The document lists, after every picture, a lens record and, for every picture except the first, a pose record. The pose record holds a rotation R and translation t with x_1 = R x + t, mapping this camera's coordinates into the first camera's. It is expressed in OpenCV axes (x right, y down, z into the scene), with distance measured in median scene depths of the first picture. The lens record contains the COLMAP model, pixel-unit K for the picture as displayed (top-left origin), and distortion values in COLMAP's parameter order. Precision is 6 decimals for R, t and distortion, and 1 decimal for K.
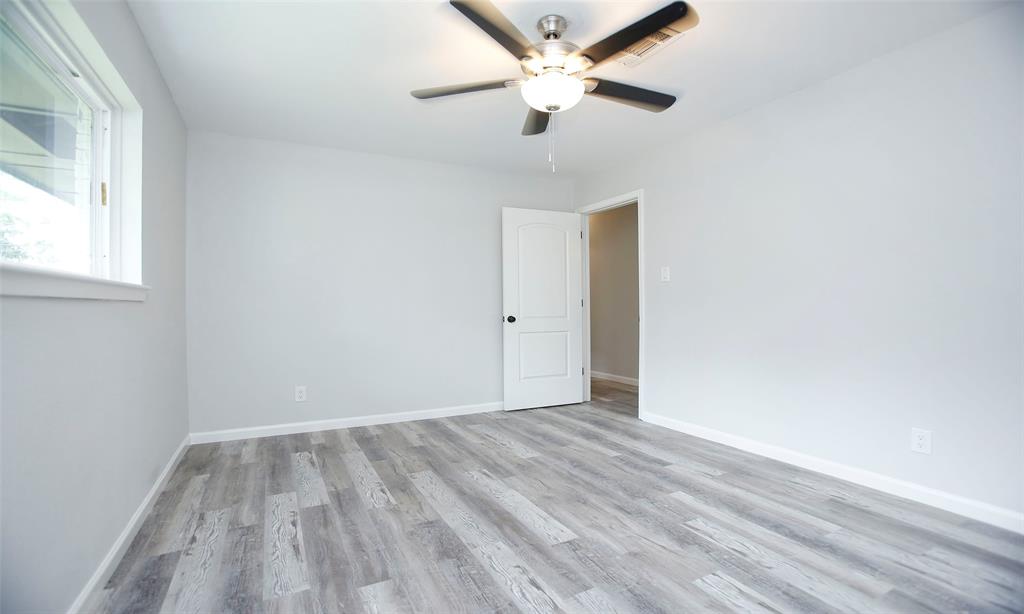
lens RADIAL K [[486.1, 0, 511.6], [0, 486.1, 303.1], [0, 0, 1]] dist [-0.038504, -0.000544]
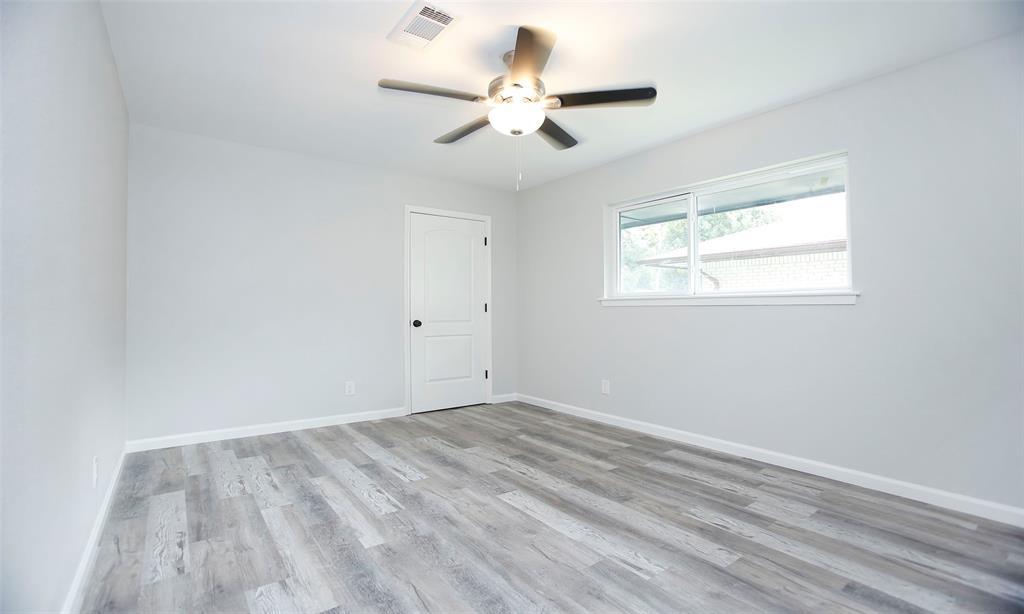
lens RADIAL K [[486.1, 0, 505.5], [0, 486.1, 318.2], [0, 0, 1]] dist [-0.038504, -0.000544]
pose [[-0.990098, 0.007579, -0.140170, 0.258671], [0.005980, 0.999912, 0.011826, 0.010725], [0.140247, 0.010871, -0.990057, 2.009158]]
